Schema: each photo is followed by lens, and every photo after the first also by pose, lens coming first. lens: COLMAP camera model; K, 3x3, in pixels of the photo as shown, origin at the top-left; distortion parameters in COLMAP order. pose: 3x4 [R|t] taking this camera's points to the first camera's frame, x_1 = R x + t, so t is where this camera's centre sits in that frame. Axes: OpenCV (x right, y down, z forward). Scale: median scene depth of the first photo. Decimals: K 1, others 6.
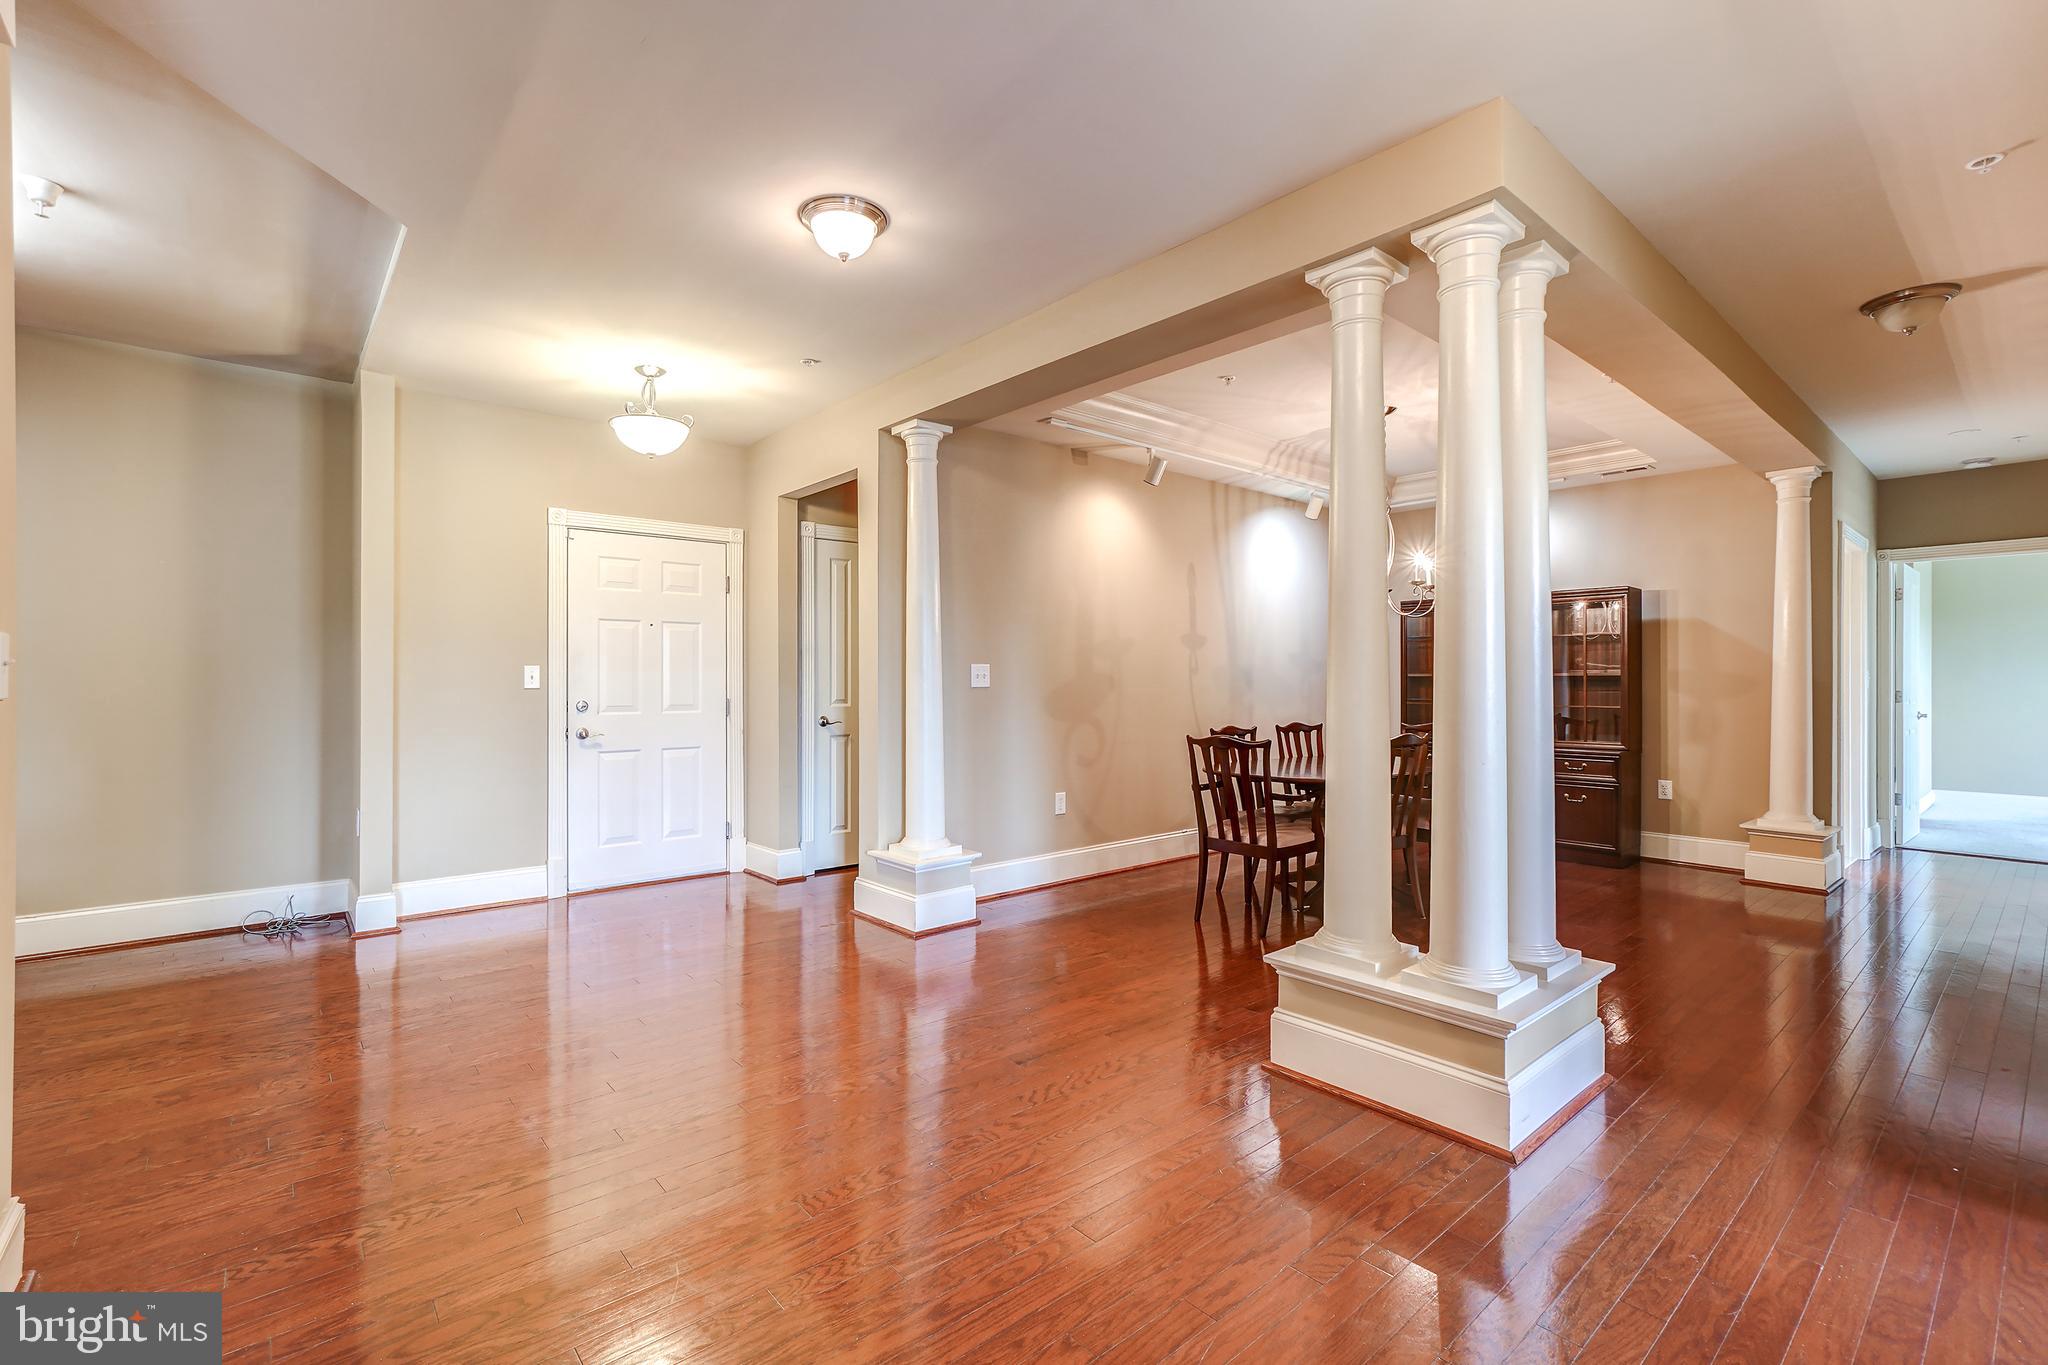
lens RADIAL K [[906.0, 0, 1016.6], [0, 906.0, 674.2], [0, 0, 1]] dist [-0.008593, 0.006492]
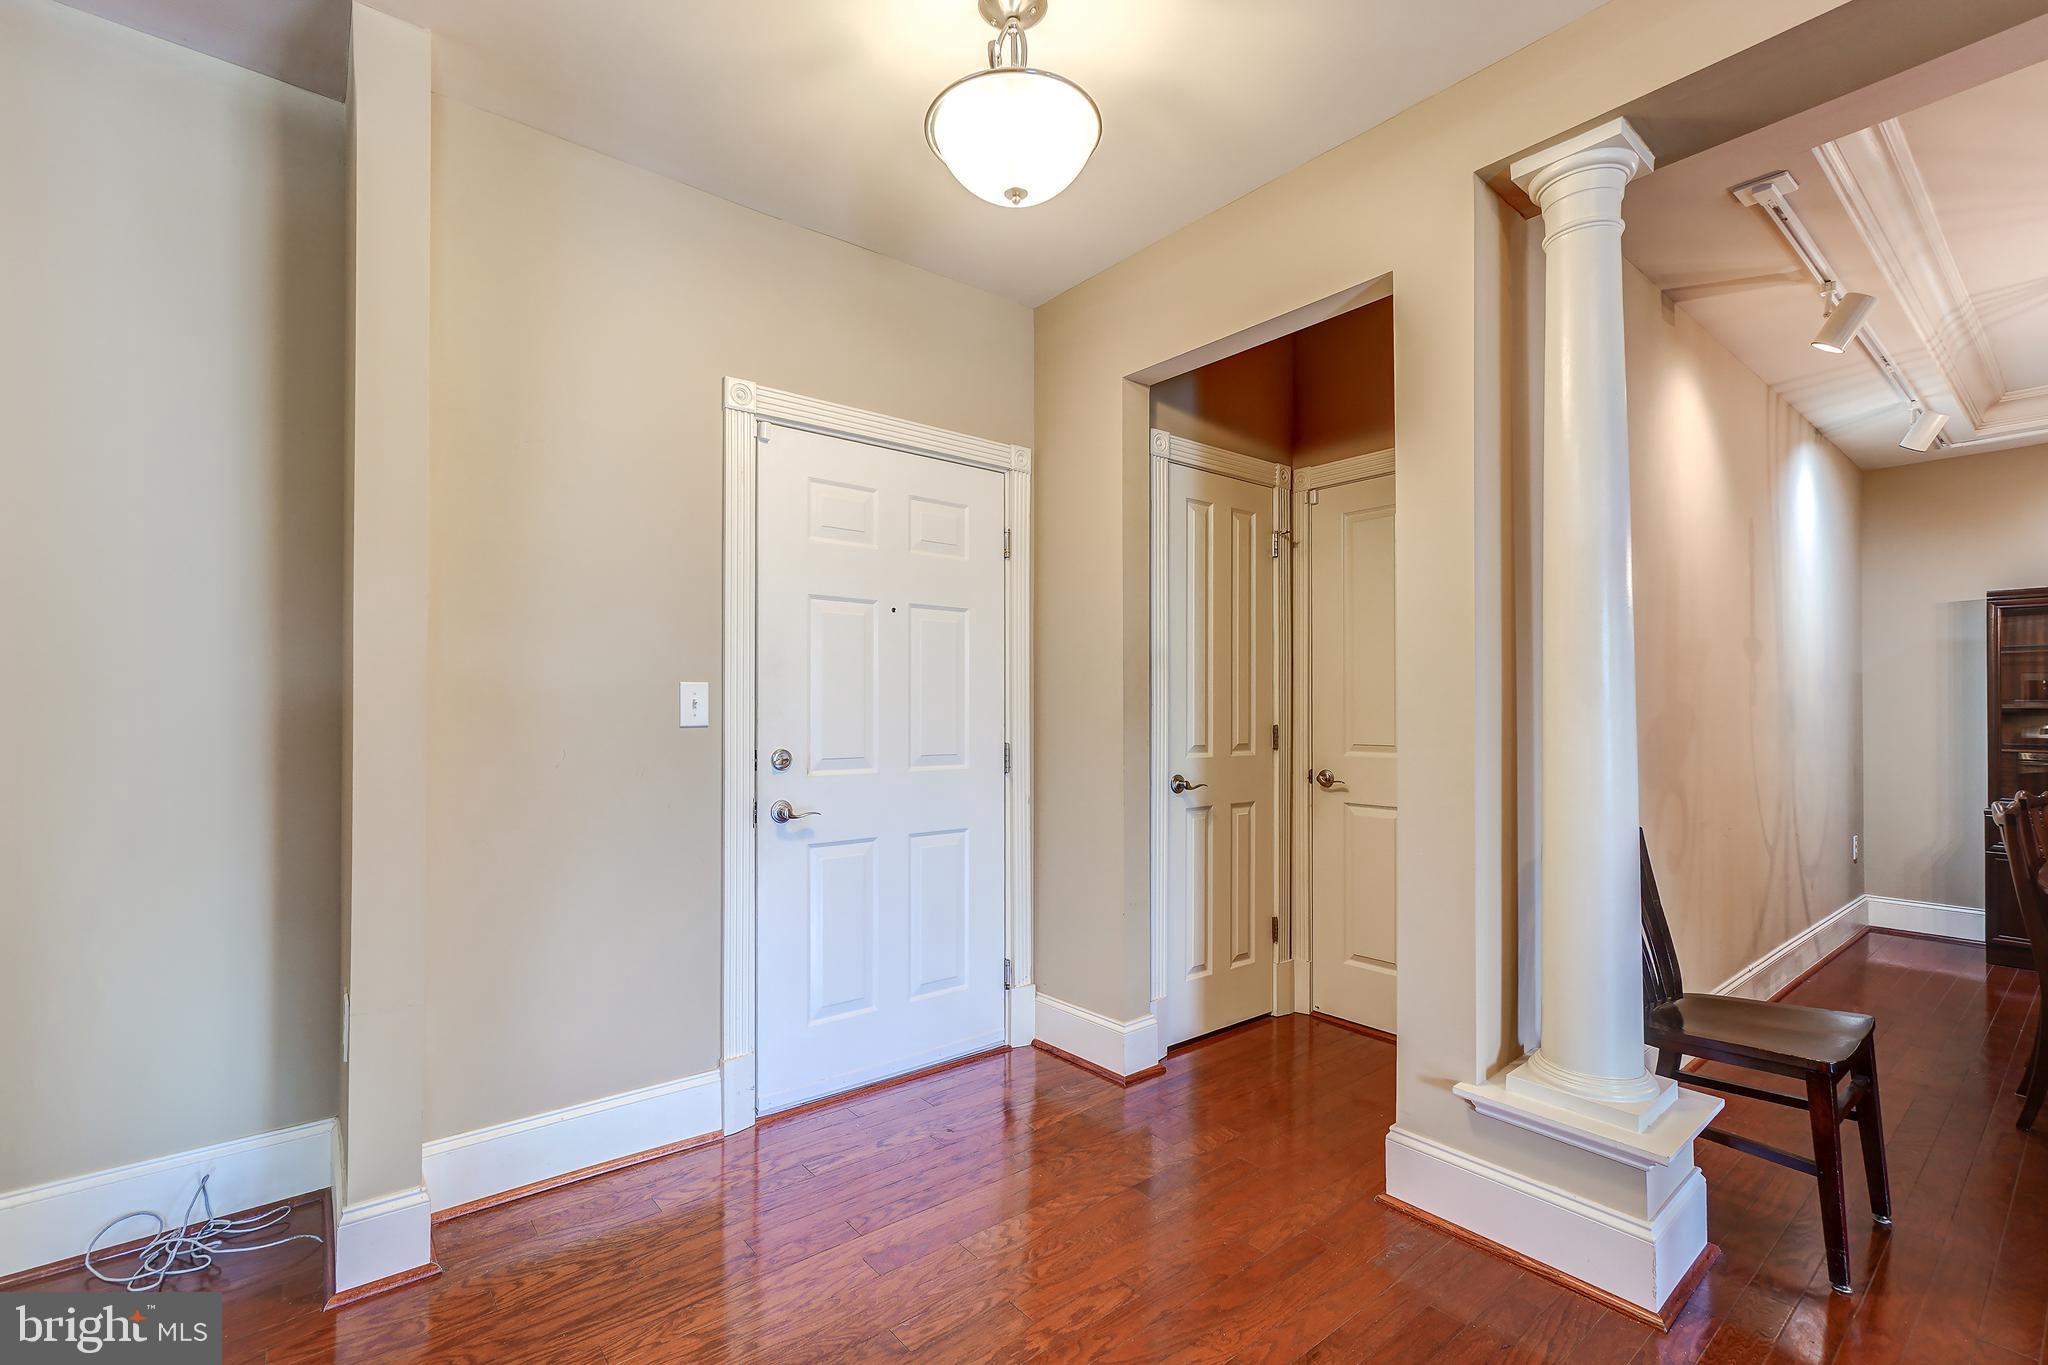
lens RADIAL K [[906.0, 0, 1032.0], [0, 906.0, 700.6], [0, 0, 1]] dist [-0.008593, 0.006492]
pose [[0.999901, 0.005009, -0.013149, -0.324519], [-0.005018, 0.999987, -0.000631, 0.000758], [0.013146, 0.000697, 0.999913, 0.470012]]
